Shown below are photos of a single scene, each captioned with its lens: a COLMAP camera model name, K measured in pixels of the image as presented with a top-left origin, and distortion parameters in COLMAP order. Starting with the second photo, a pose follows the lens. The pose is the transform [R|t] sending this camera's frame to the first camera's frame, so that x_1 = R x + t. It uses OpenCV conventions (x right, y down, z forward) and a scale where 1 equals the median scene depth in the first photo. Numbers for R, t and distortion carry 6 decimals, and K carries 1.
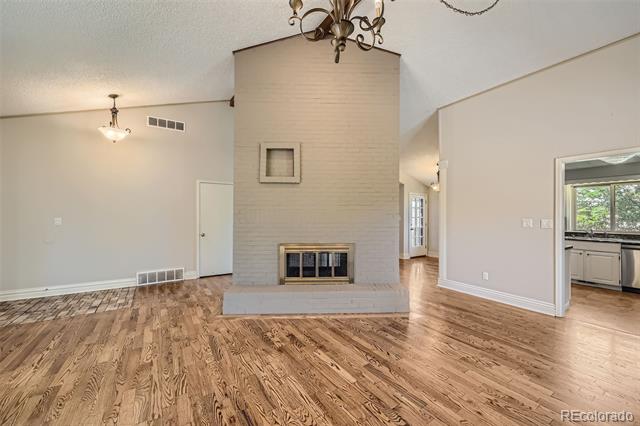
lens RADIAL K [[255.0, 0, 320.6], [0, 255.0, 211.2], [0, 0, 1]] dist [0.001094, 0.000245]
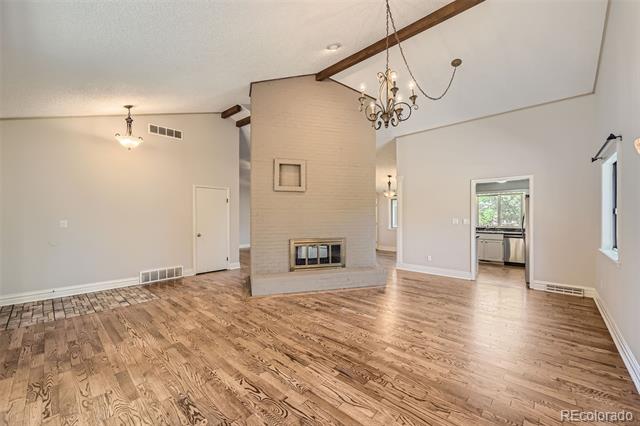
lens RADIAL K [[255.0, 0, 320.6], [0, 255.0, 211.2], [0, 0, 1]] dist [0.001094, 0.000245]
pose [[0.969537, 0.000546, 0.244943, -0.321611], [0.000358, 0.999993, -0.003648, -0.007209], [-0.244943, 0.003625, 0.969531, -0.263409]]
